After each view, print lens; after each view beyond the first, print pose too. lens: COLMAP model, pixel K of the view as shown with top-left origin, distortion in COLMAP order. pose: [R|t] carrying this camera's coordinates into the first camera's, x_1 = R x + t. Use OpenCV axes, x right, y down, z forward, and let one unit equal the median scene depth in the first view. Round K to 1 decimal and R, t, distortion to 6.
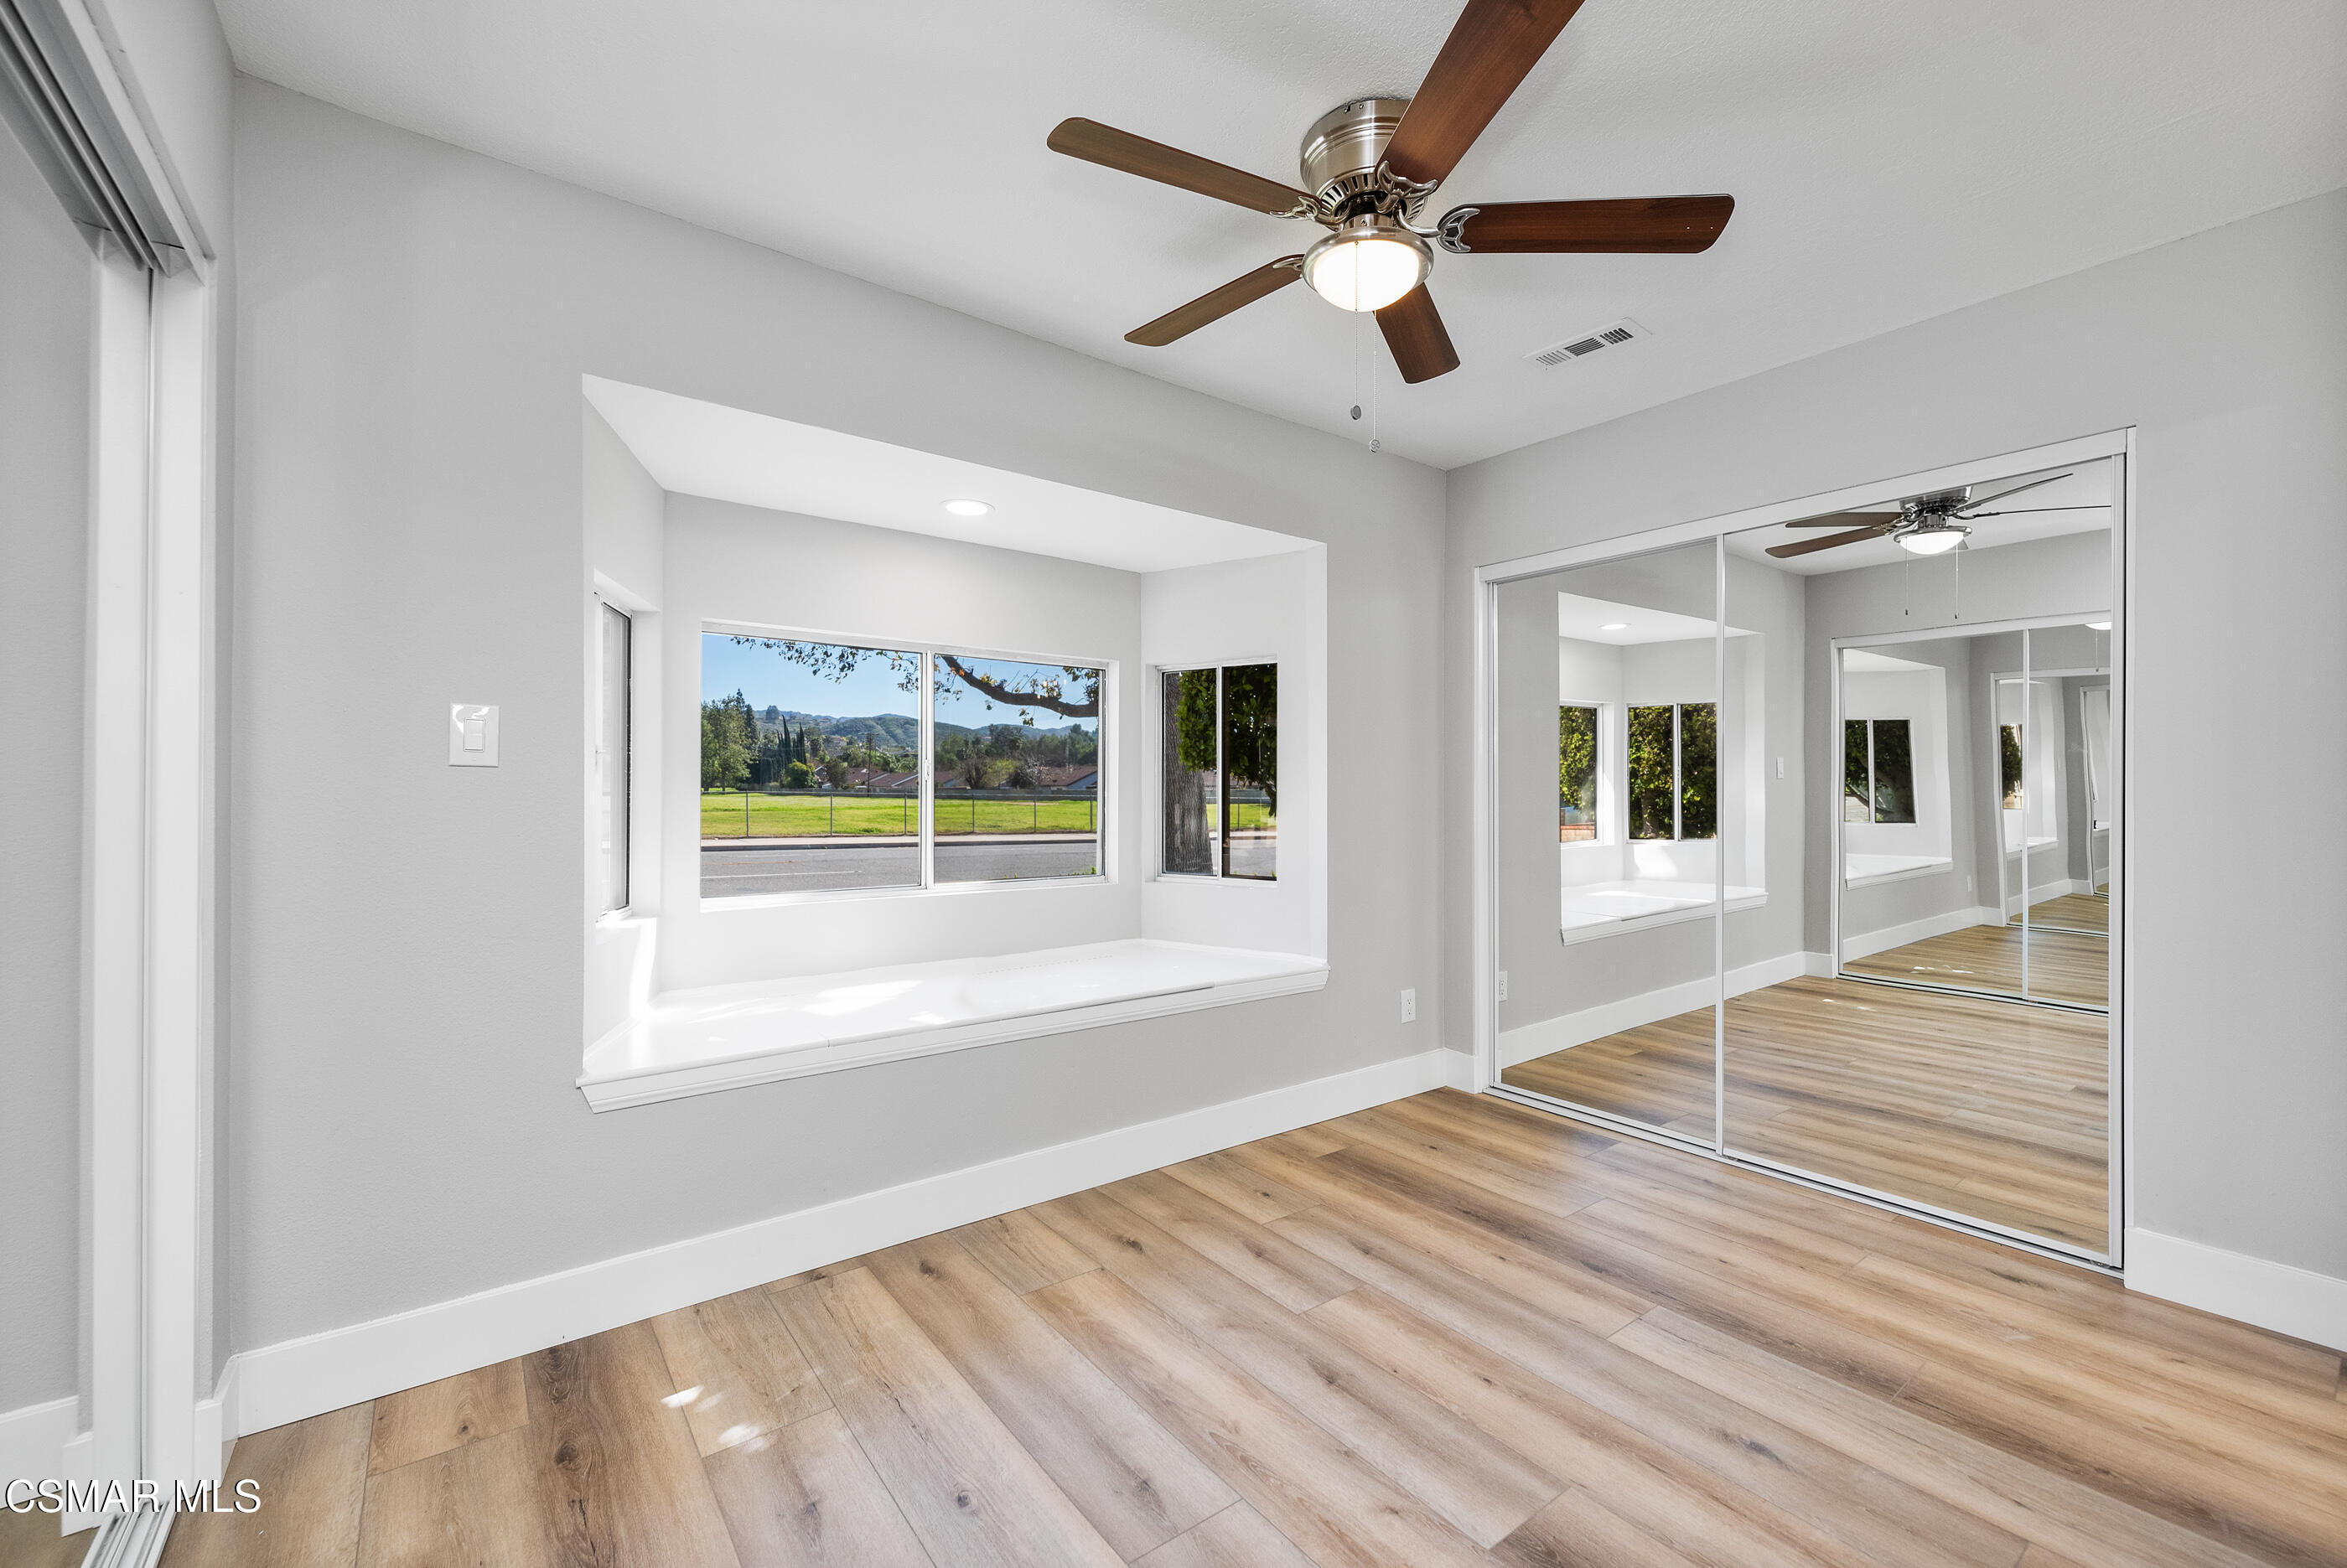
lens RADIAL K [[931.7, 0, 1180.3], [0, 931.7, 798.7], [0, 0, 1]] dist [0.009794, -0.002394]
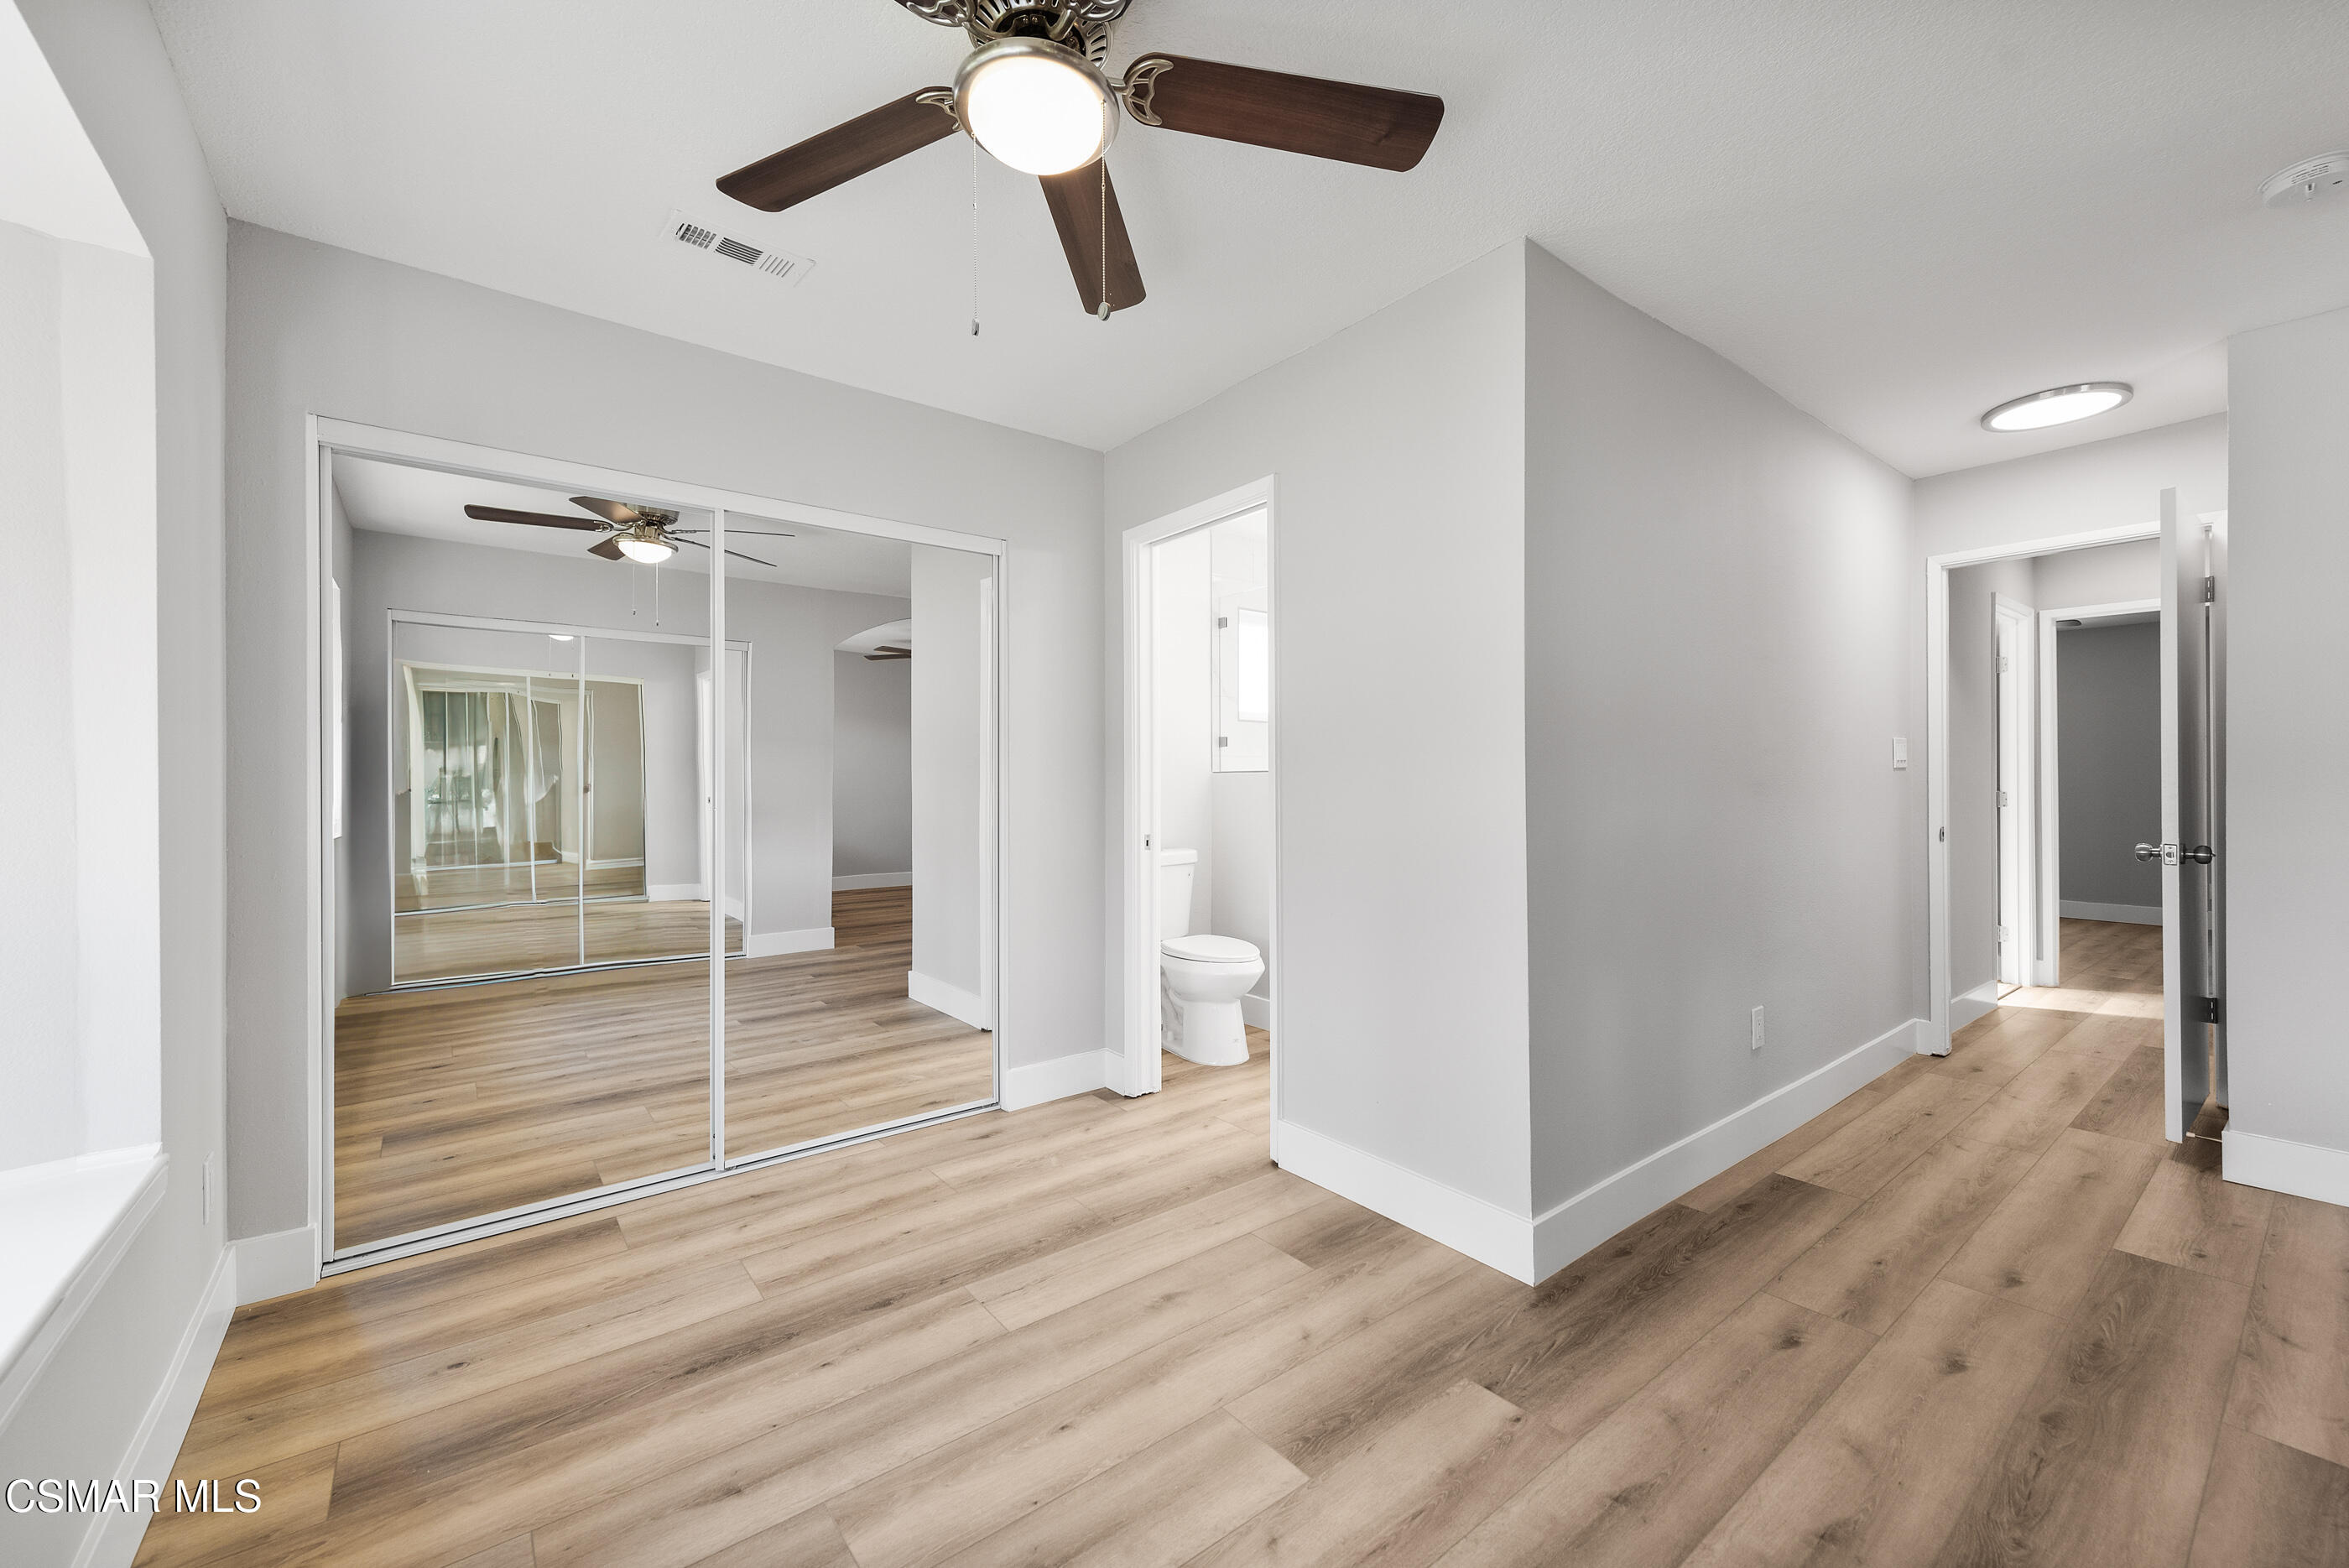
lens RADIAL K [[932.6, 0, 1181.6], [0, 932.6, 764.3], [0, 0, 1]] dist [0.009794, -0.002394]
pose [[-0.005013, 0.016663, 0.999849, -0.441561], [0.014015, 0.999764, -0.016591, -0.000939], [-0.999889, 0.013930, -0.005245, 0.663858]]
